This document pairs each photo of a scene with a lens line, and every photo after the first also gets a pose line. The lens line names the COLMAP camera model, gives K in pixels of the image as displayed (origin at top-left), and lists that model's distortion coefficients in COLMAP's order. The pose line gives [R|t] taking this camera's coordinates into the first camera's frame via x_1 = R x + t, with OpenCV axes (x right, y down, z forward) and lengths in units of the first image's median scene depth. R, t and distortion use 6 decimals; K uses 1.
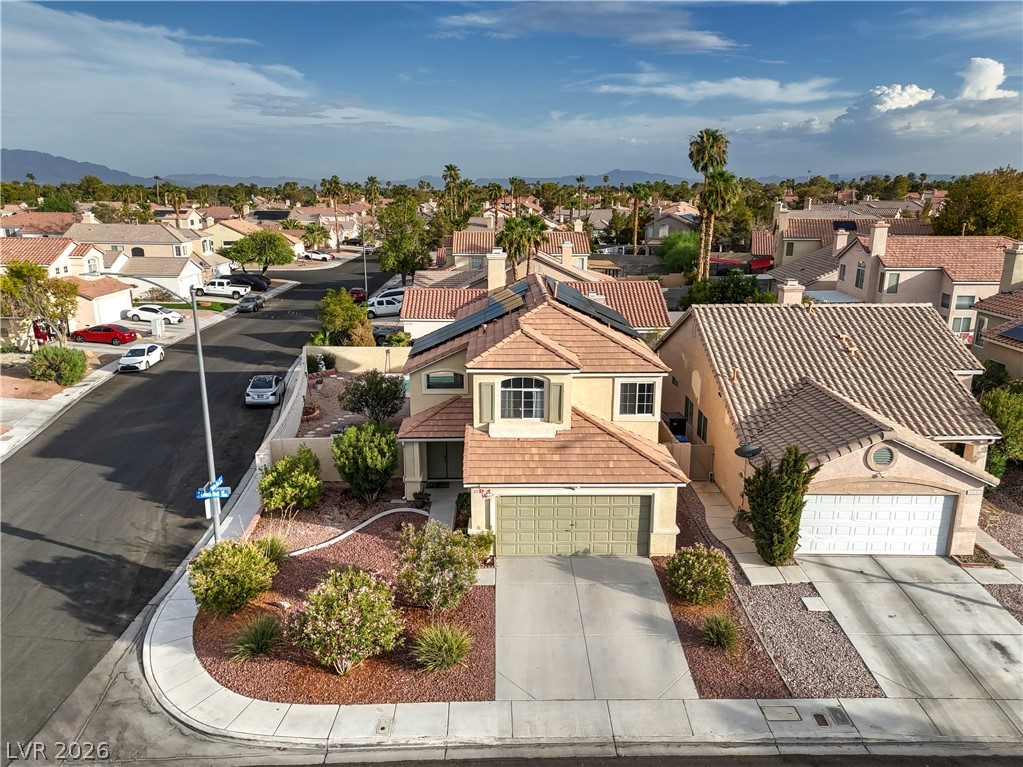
lens RADIAL K [[747.4, 0, 515.6], [0, 747.4, 378.0], [0, 0, 1]] dist [0.101746, -0.081132]
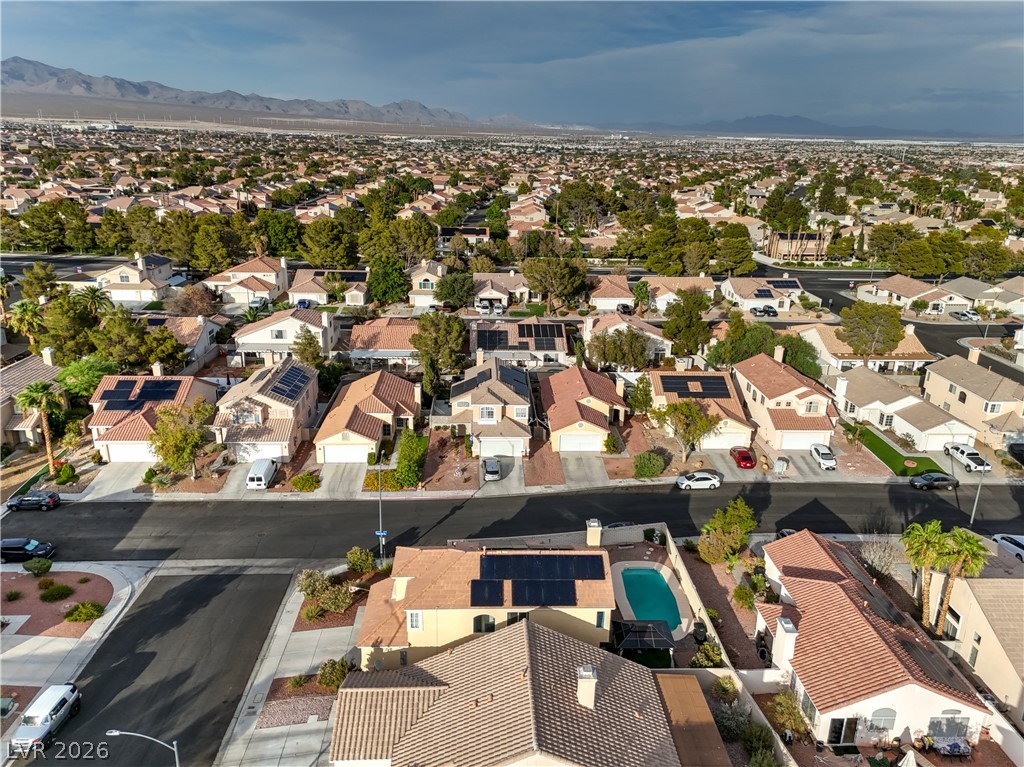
lens RADIAL K [[746.4, 0, 512.0], [0, 746.4, 383.5], [0, 0, 1]] dist [0.102189, -0.068625]
pose [[0.016861, 0.314203, -0.949206, 1.943025], [-0.265728, 0.916609, 0.298693, -1.239808], [0.963901, 0.247194, 0.098948, 0.979526]]
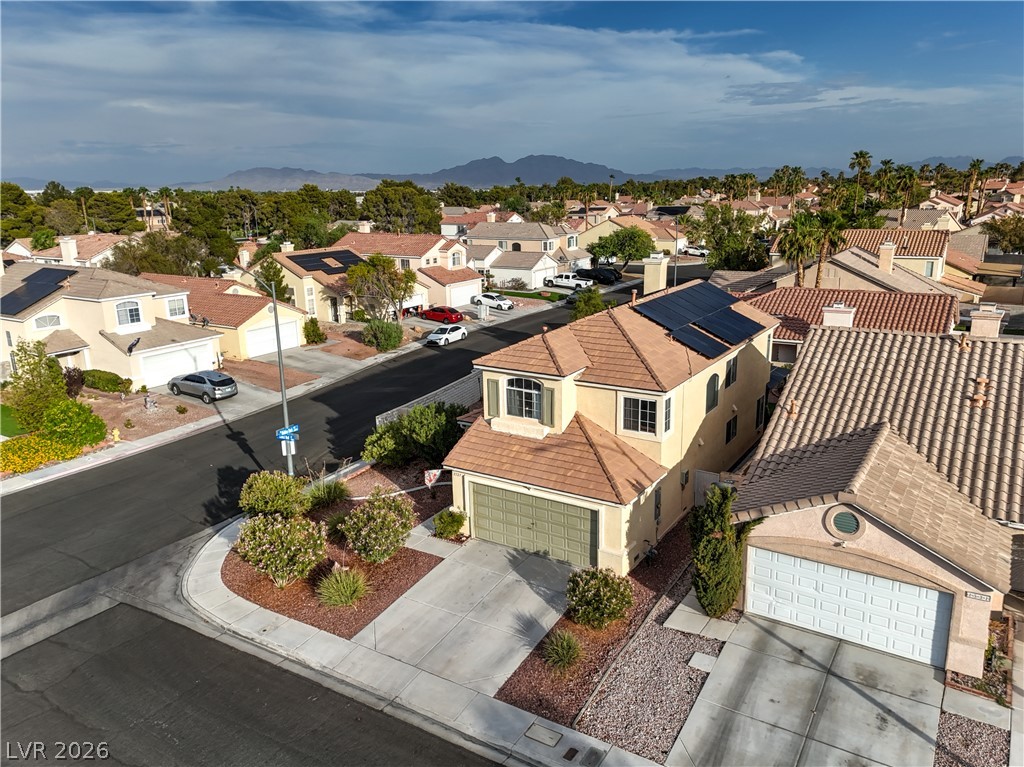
lens RADIAL K [[762.9, 0, 515.0], [0, 762.9, 381.0], [0, 0, 1]] dist [0.098245, -0.078548]
pose [[0.831644, 0.119041, -0.542400, 0.595102], [-0.113884, 0.992553, 0.043222, -0.043324], [0.543507, 0.025825, 0.839008, 0.088410]]
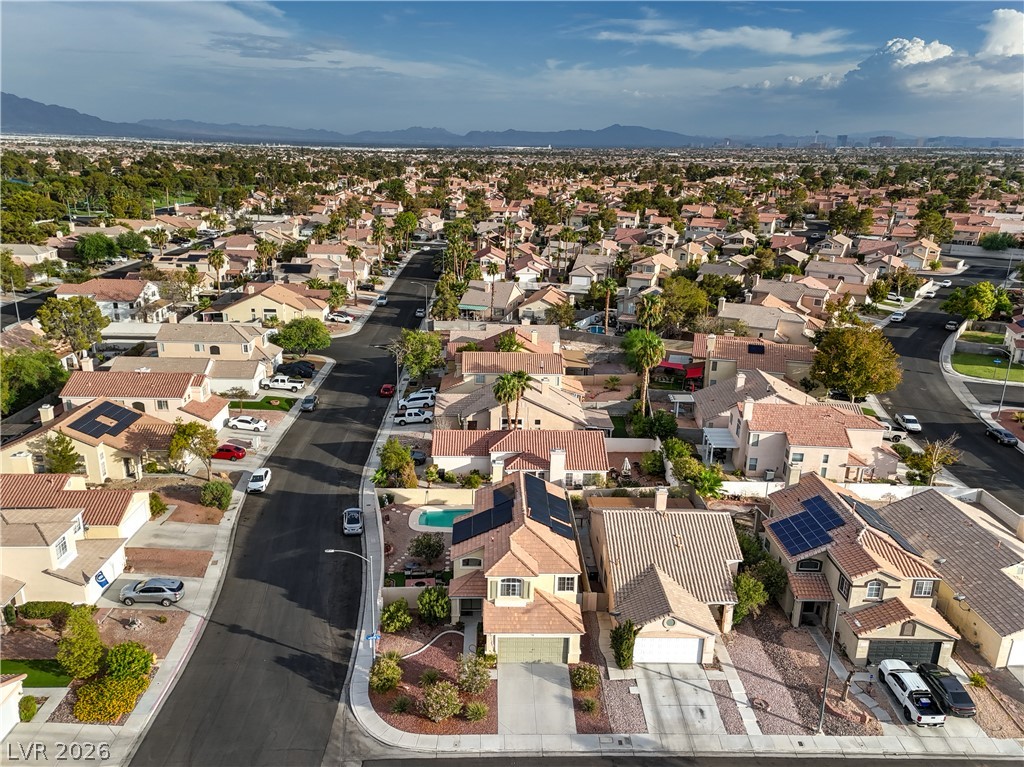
lens RADIAL K [[771.3, 0, 515.6], [0, 771.3, 390.0], [0, 0, 1]] dist [0.100775, -0.083342]
pose [[0.999767, 0.016932, 0.013356, -0.016791], [-0.017718, 0.997976, 0.061079, -0.682734], [-0.012295, -0.061302, 0.998044, -1.196729]]
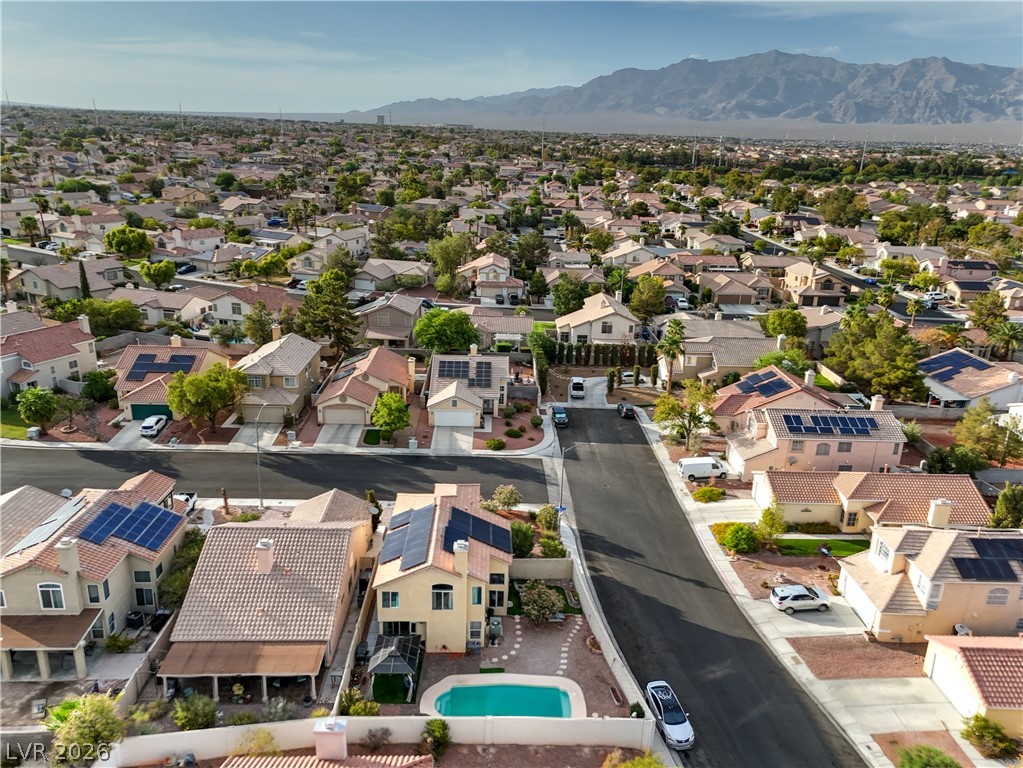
lens RADIAL K [[747.4, 0, 515.6], [0, 747.4, 378.5], [0, 0, 1]] dist [0.101746, -0.081132]
pose [[-0.999331, -0.033439, -0.014806, -0.143845], [-0.036191, 0.846196, 0.531642, -1.773344], [-0.005248, 0.531822, -0.846840, 3.066844]]
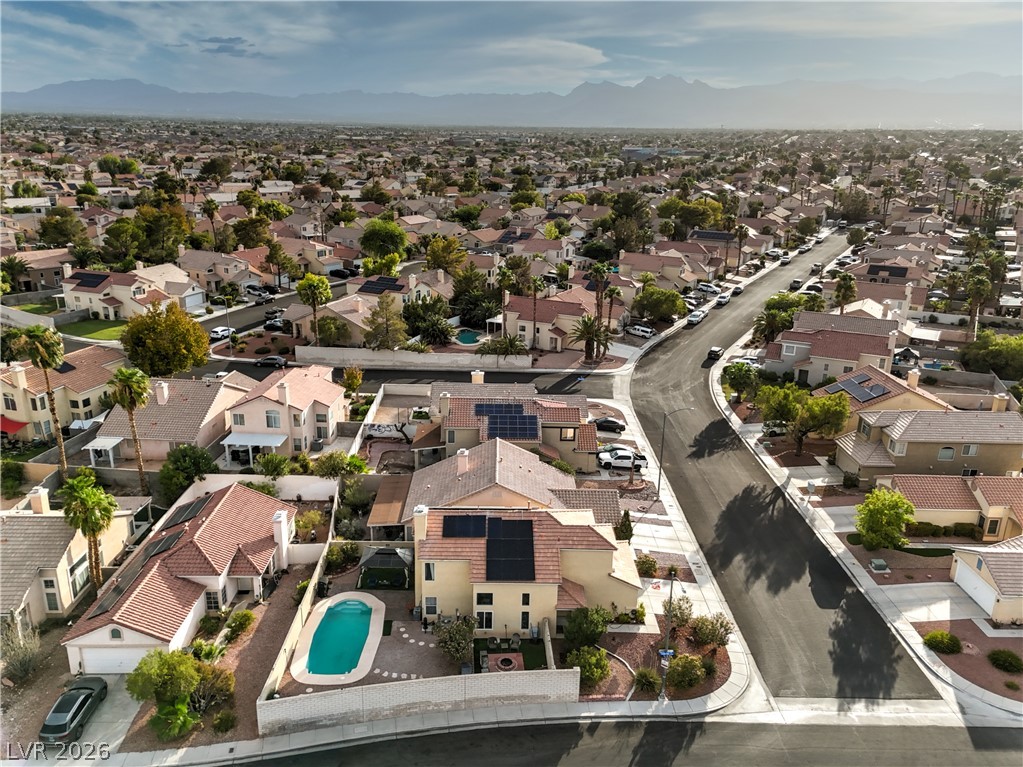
lens RADIAL K [[781.7, 0, 514.9], [0, 781.7, 385.6], [0, 0, 1]] dist [0.094389, -0.070237]
pose [[0.004495, -0.311319, 0.950295, -2.134263], [0.225972, 0.926039, 0.302304, -1.238003], [-0.974124, 0.213381, 0.074512, 1.012414]]
